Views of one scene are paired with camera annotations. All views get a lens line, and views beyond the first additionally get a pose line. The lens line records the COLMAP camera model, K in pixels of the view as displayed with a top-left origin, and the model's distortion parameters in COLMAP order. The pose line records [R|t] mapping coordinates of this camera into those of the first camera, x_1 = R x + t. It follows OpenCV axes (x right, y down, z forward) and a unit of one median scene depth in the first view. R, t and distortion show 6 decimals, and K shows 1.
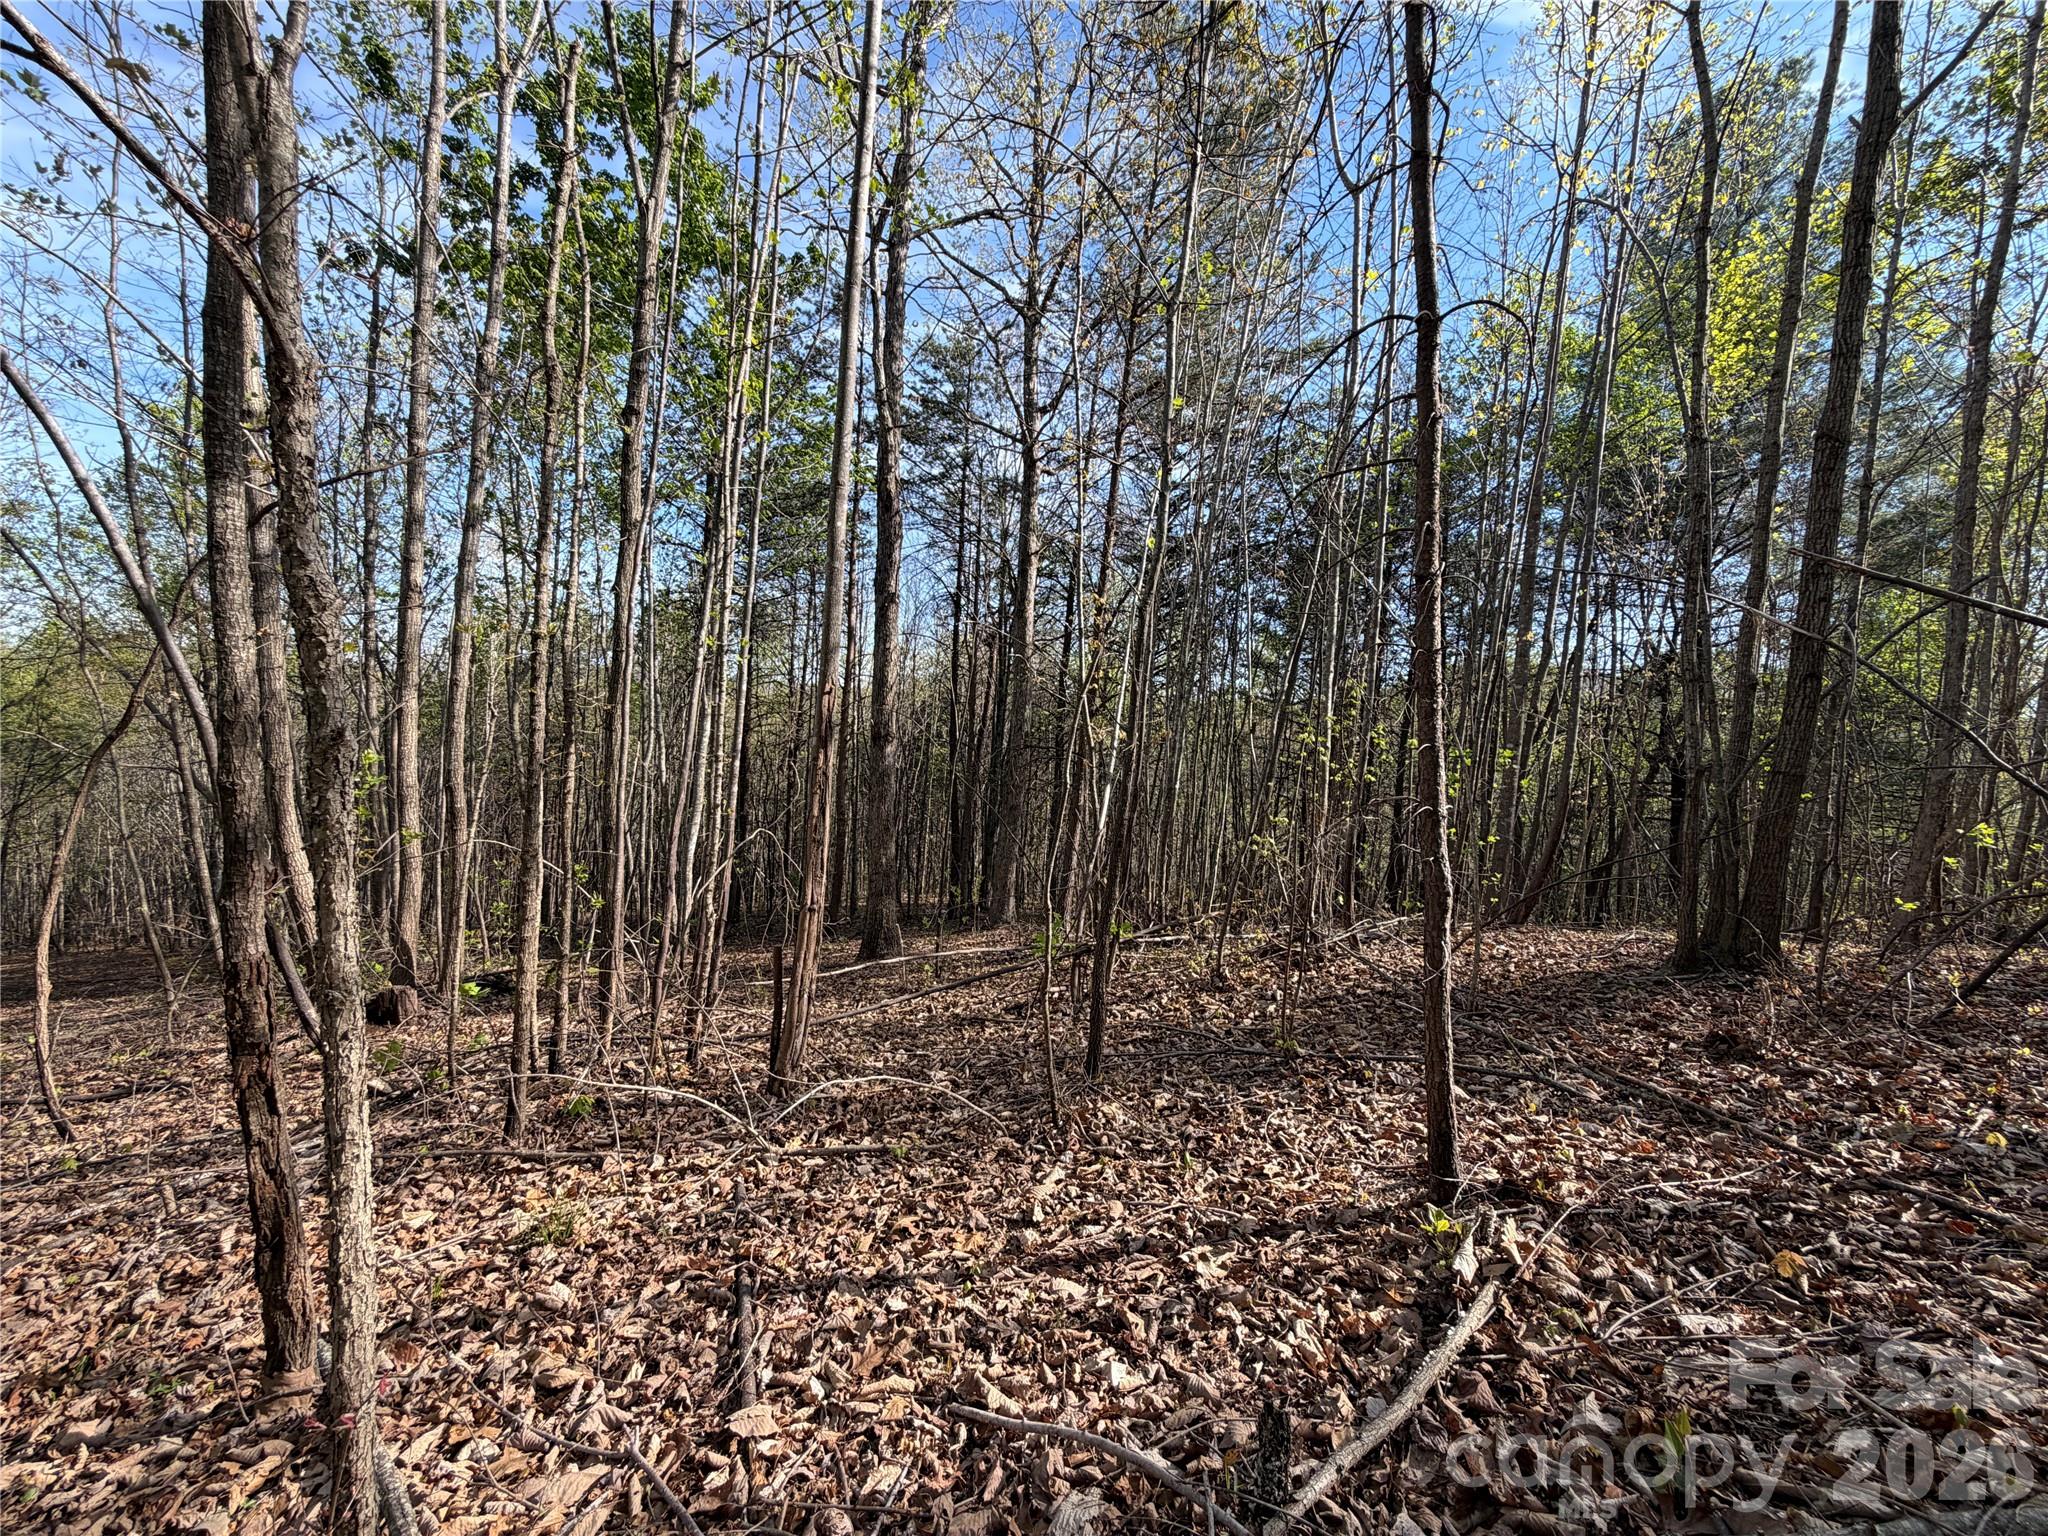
lens RADIAL K [[820.0, 0, 1024.7], [0, 820.0, 773.3], [0, 0, 1]] dist [0.000701, -0.000219]
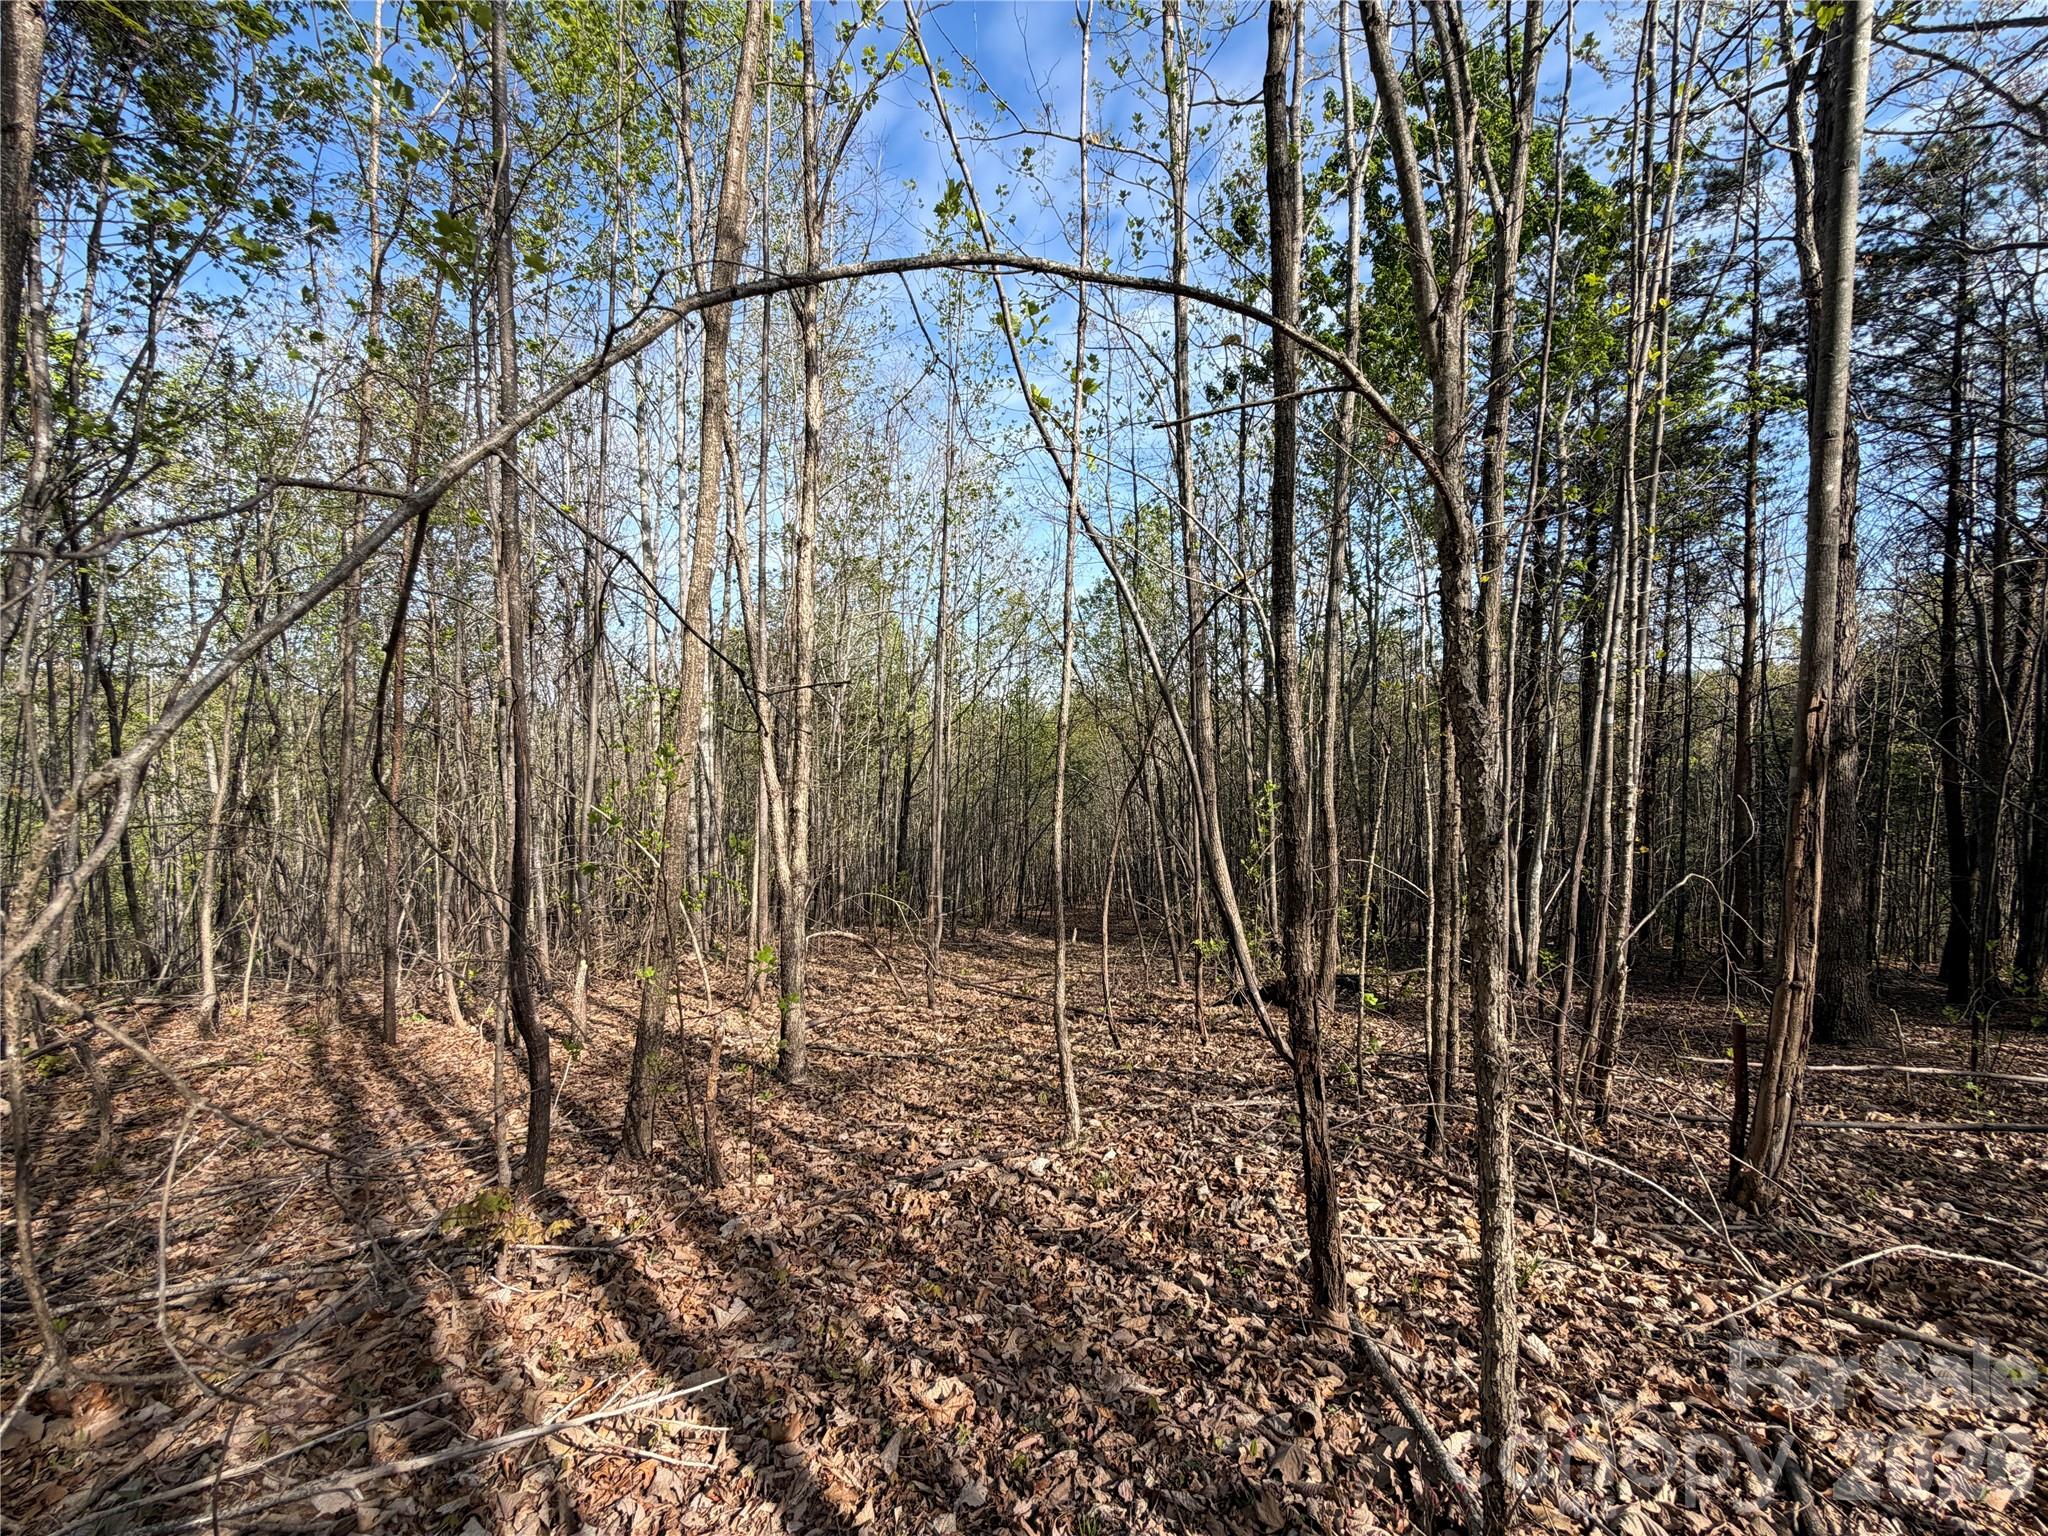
lens RADIAL K [[820.0, 0, 1023.3], [0, 820.0, 775.2], [0, 0, 1]] dist [0.000701, -0.000219]
pose [[0.606179, -0.023697, -0.794975, -0.098470], [0.014288, 0.999719, -0.018904, -0.039856], [0.795200, 0.000101, 0.606347, -0.077809]]
